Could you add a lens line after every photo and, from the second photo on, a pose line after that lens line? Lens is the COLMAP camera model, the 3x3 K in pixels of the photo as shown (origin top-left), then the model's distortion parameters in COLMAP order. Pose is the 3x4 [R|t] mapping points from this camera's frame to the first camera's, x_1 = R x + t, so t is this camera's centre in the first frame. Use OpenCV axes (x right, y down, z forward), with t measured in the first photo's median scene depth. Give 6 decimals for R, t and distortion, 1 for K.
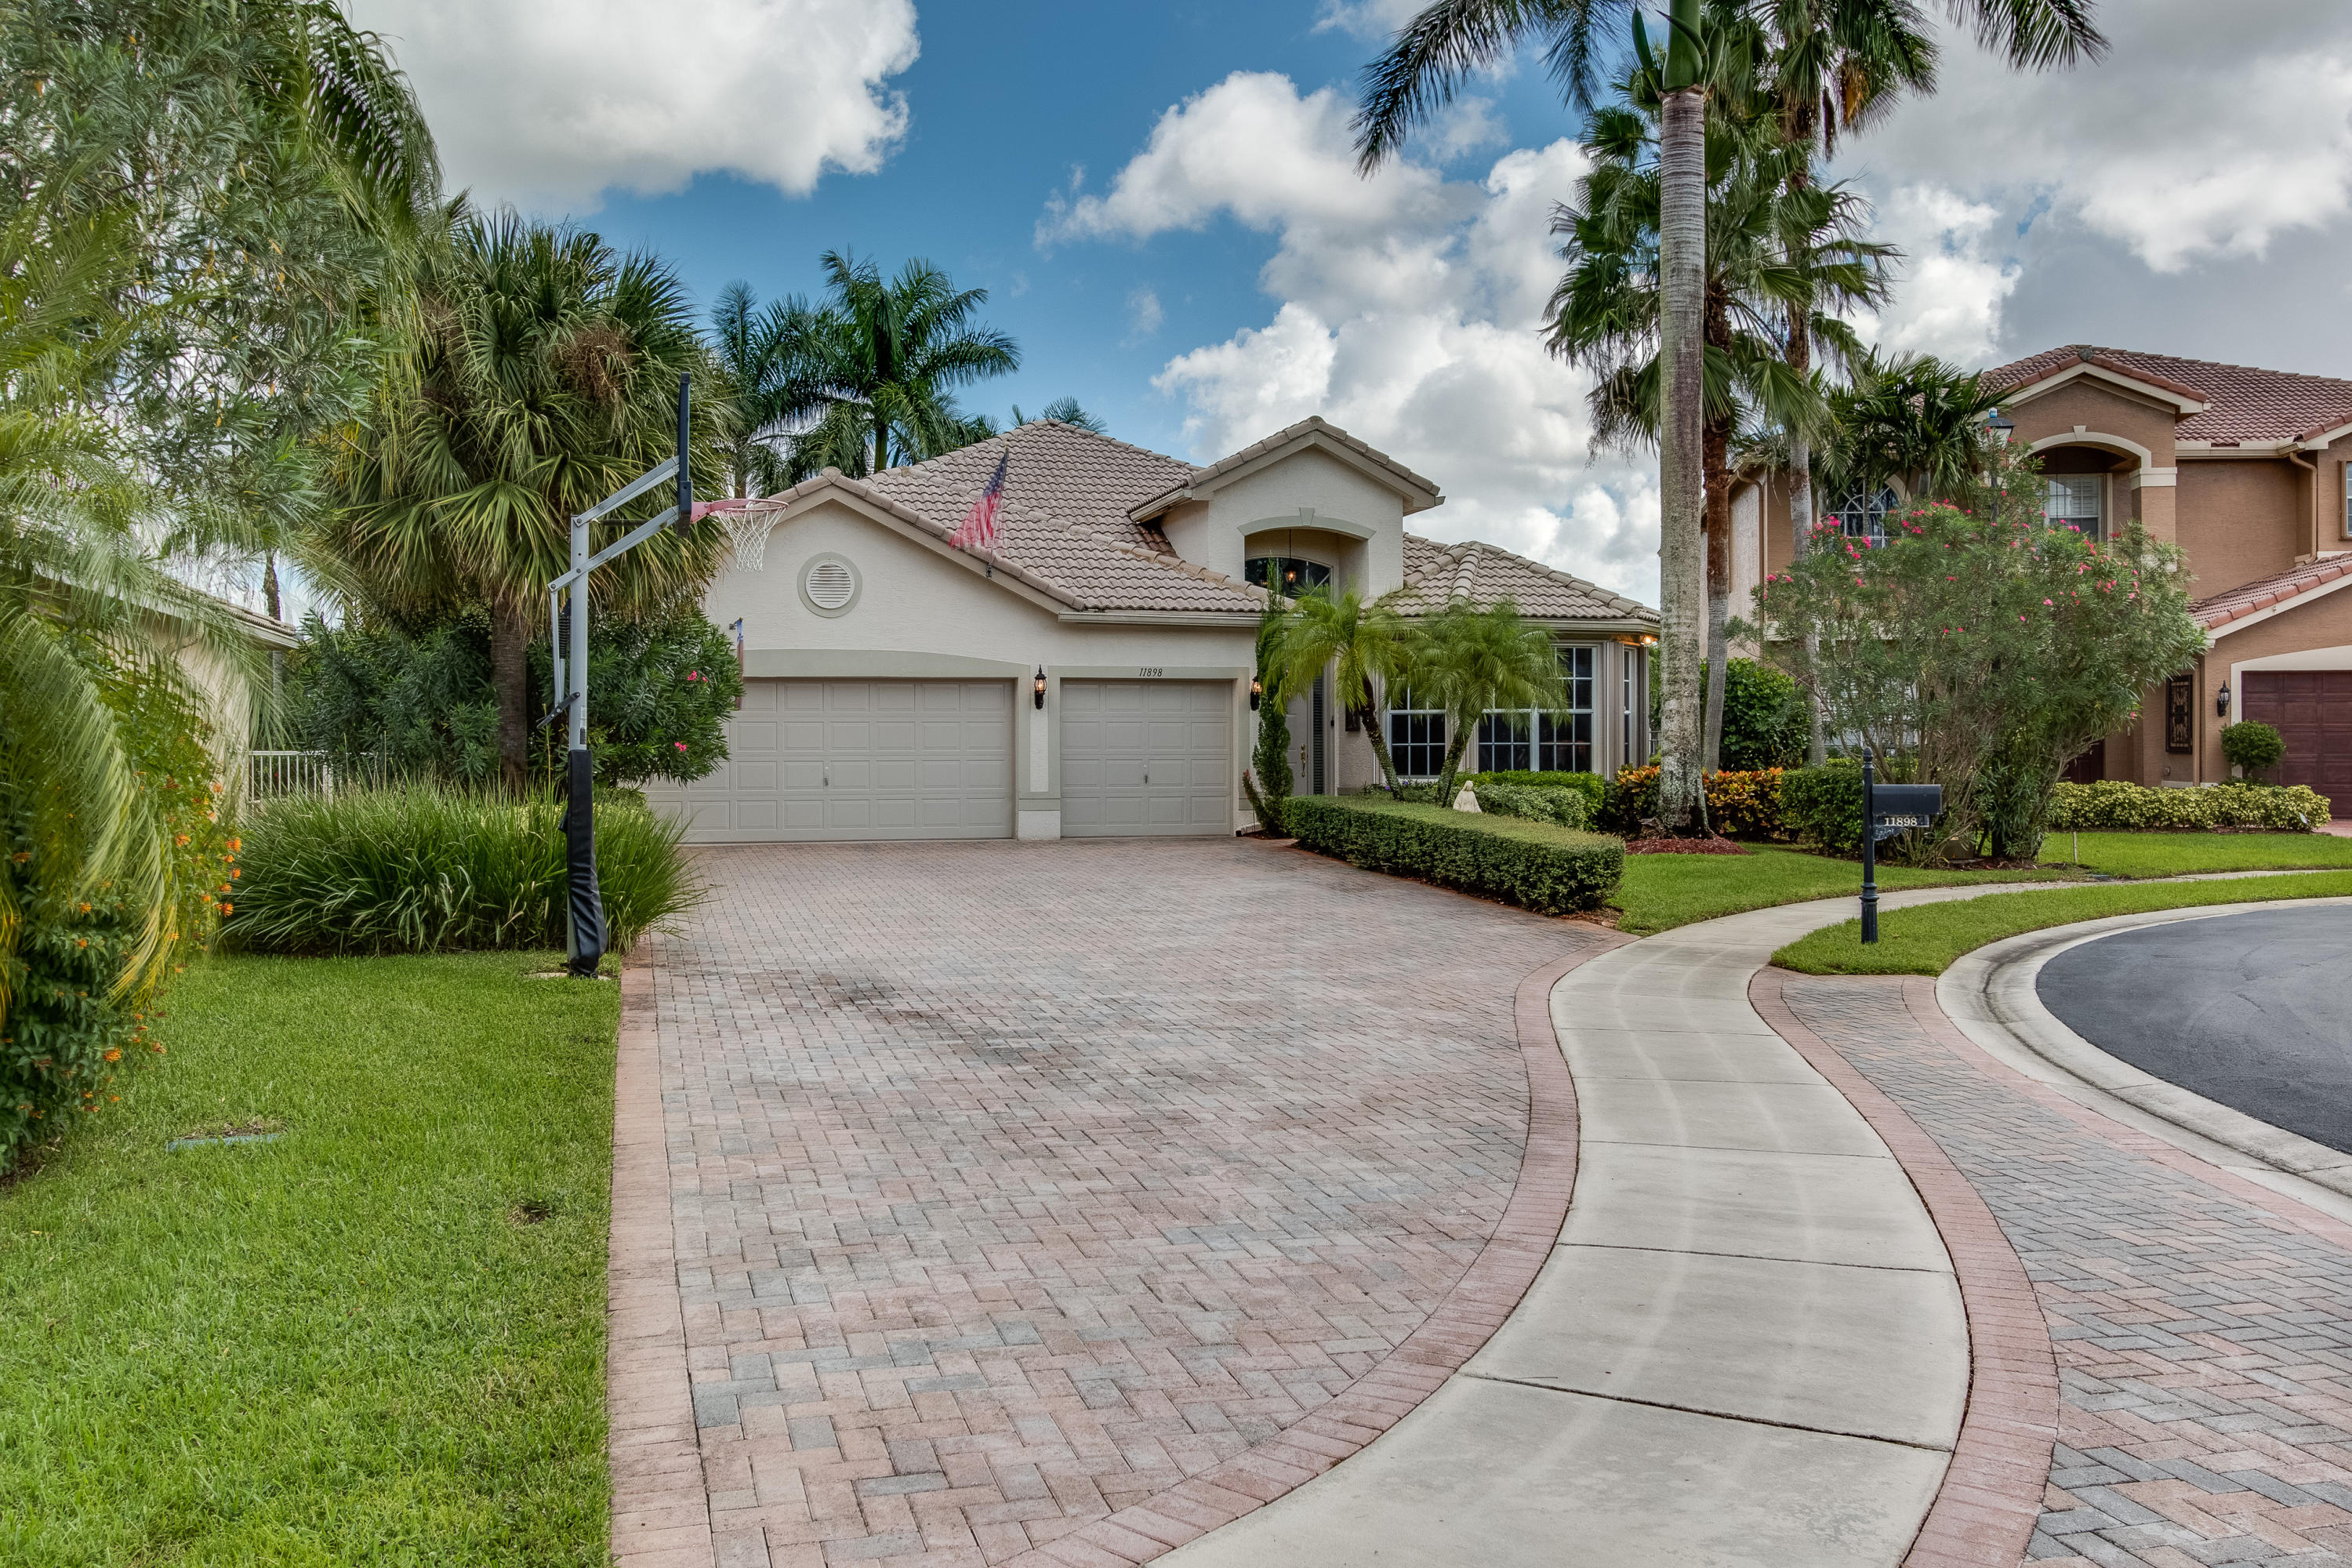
lens RADIAL K [[2076.9, 0, 1176.6], [0, 2076.9, 779.3], [0, 0, 1]] dist [0.015325, 0.000752]
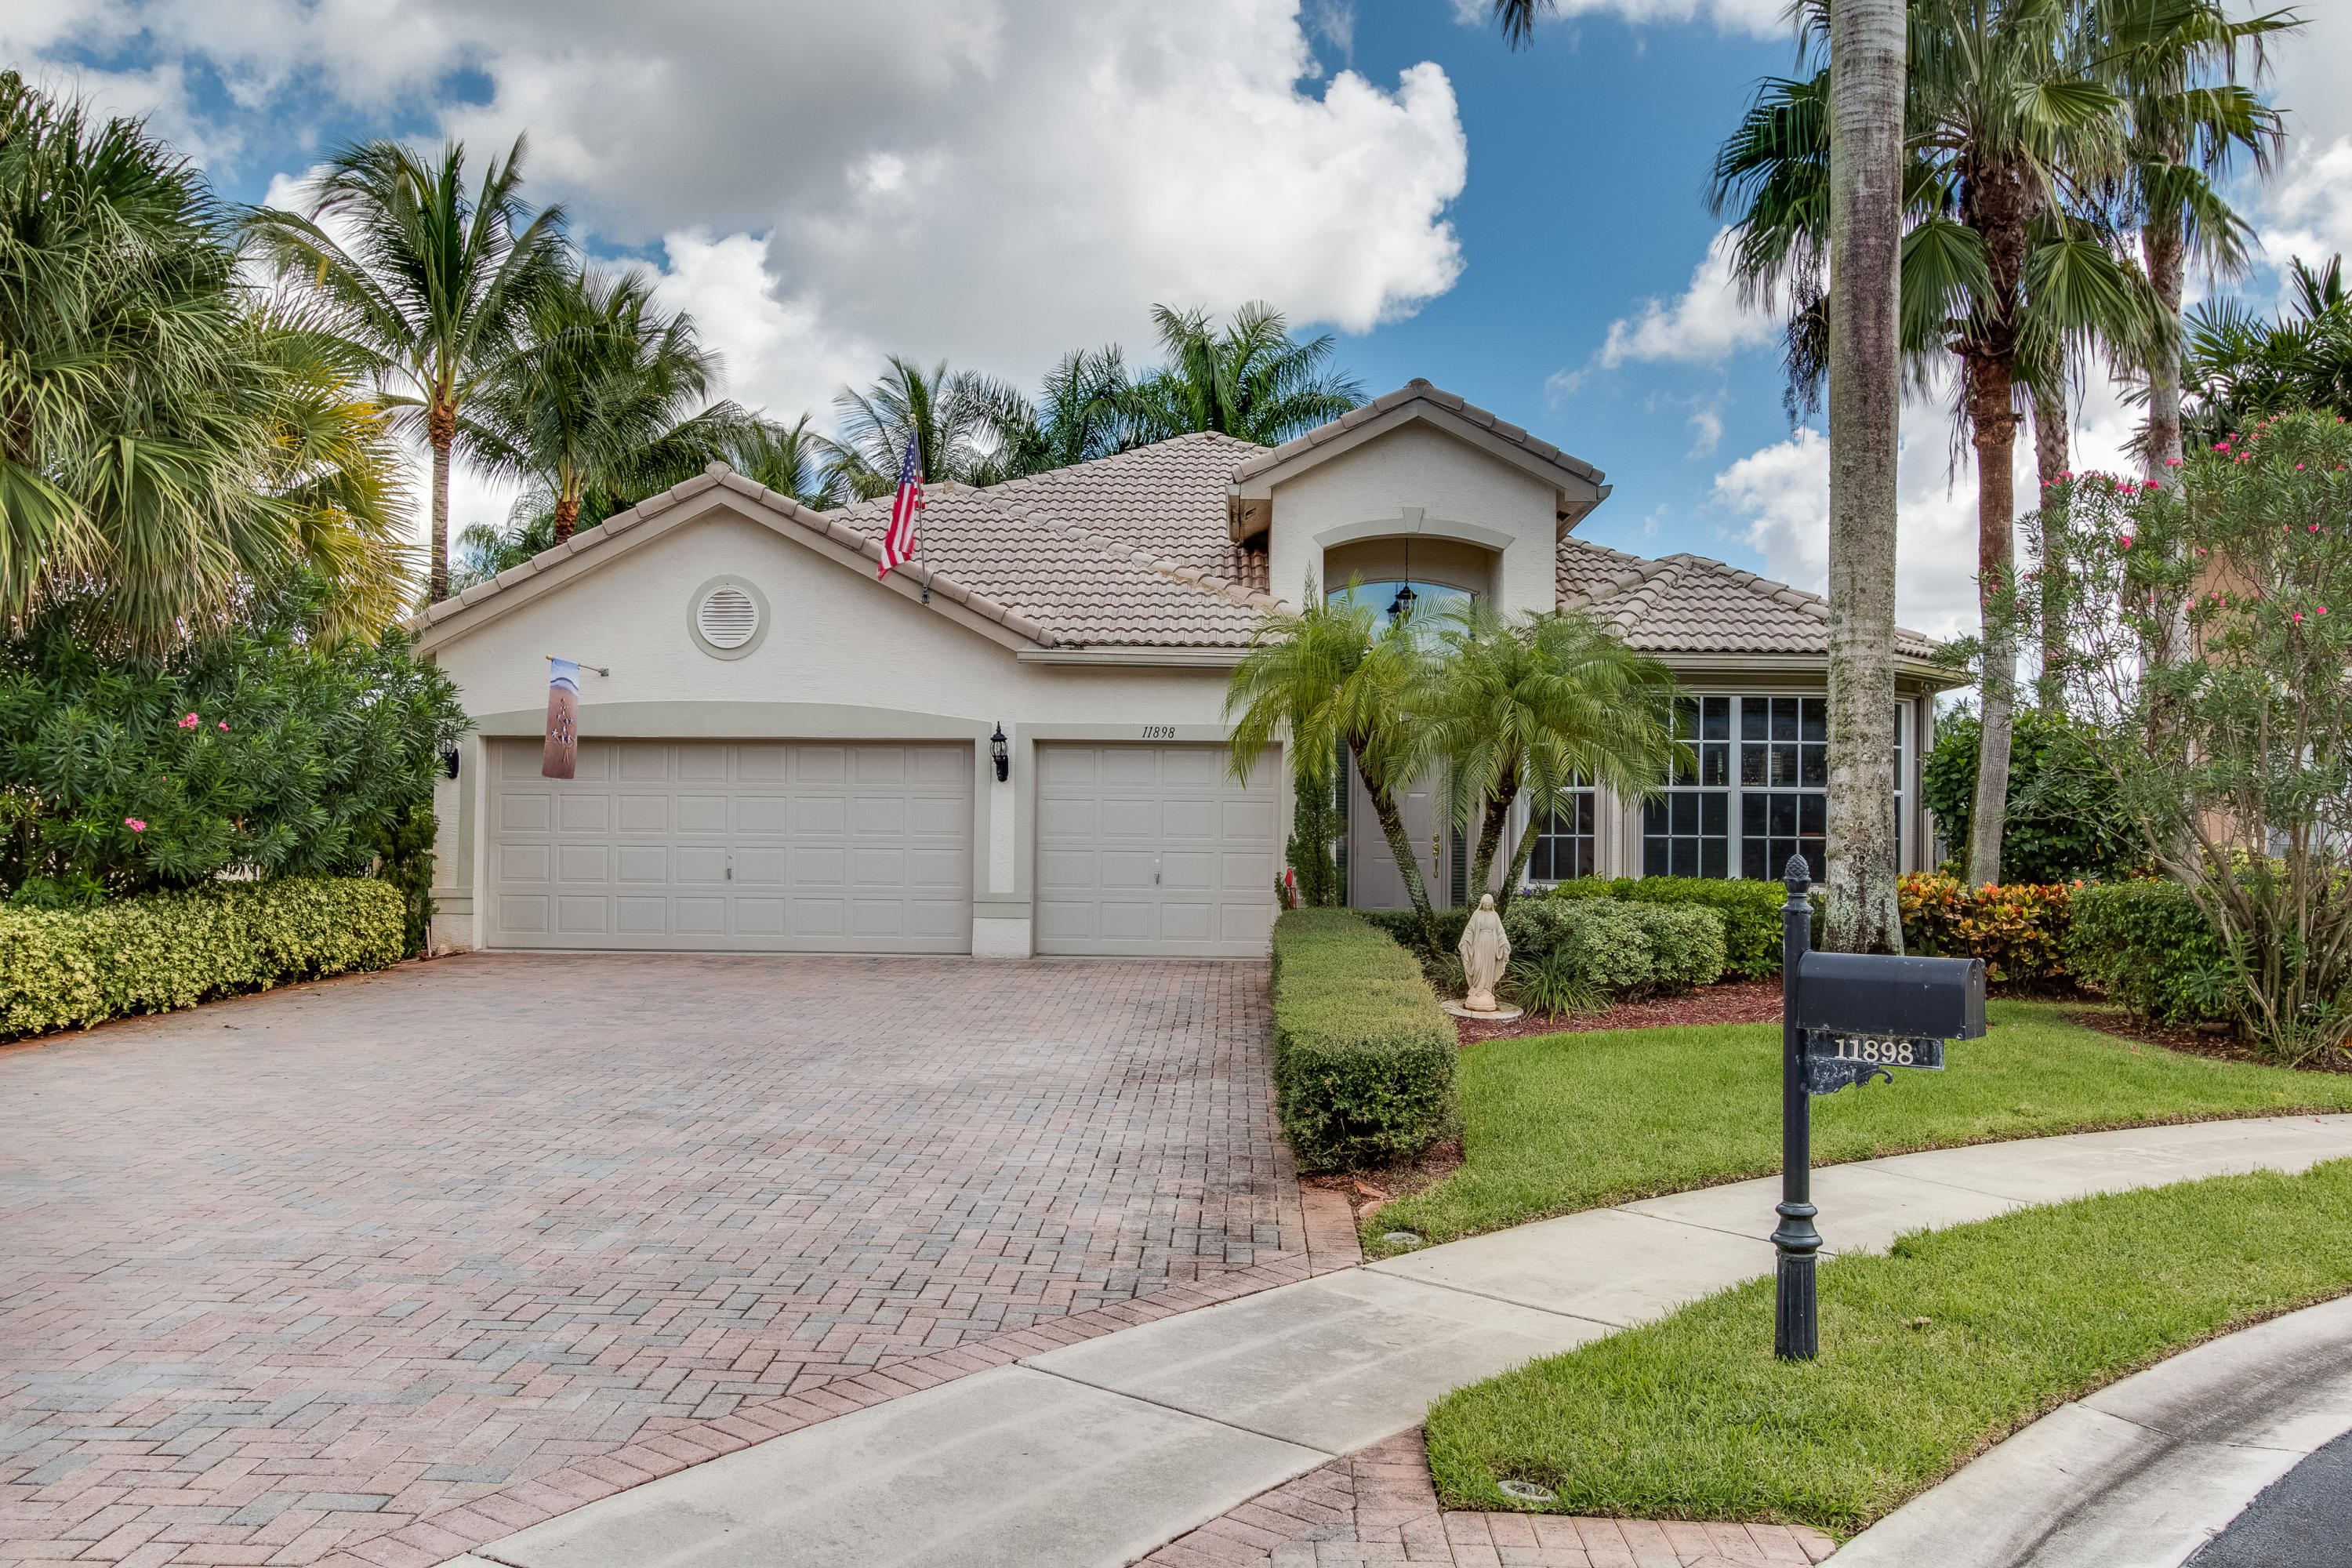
lens RADIAL K [[1928.5, 0, 1164.8], [0, 1928.5, 830.7], [0, 0, 1]] dist [-0.005795, 0.004386]
pose [[0.958246, 0.012517, -0.285671, 0.186703], [-0.017416, 0.999741, -0.014615, -0.007254], [0.285414, 0.018981, 0.958216, 0.359103]]
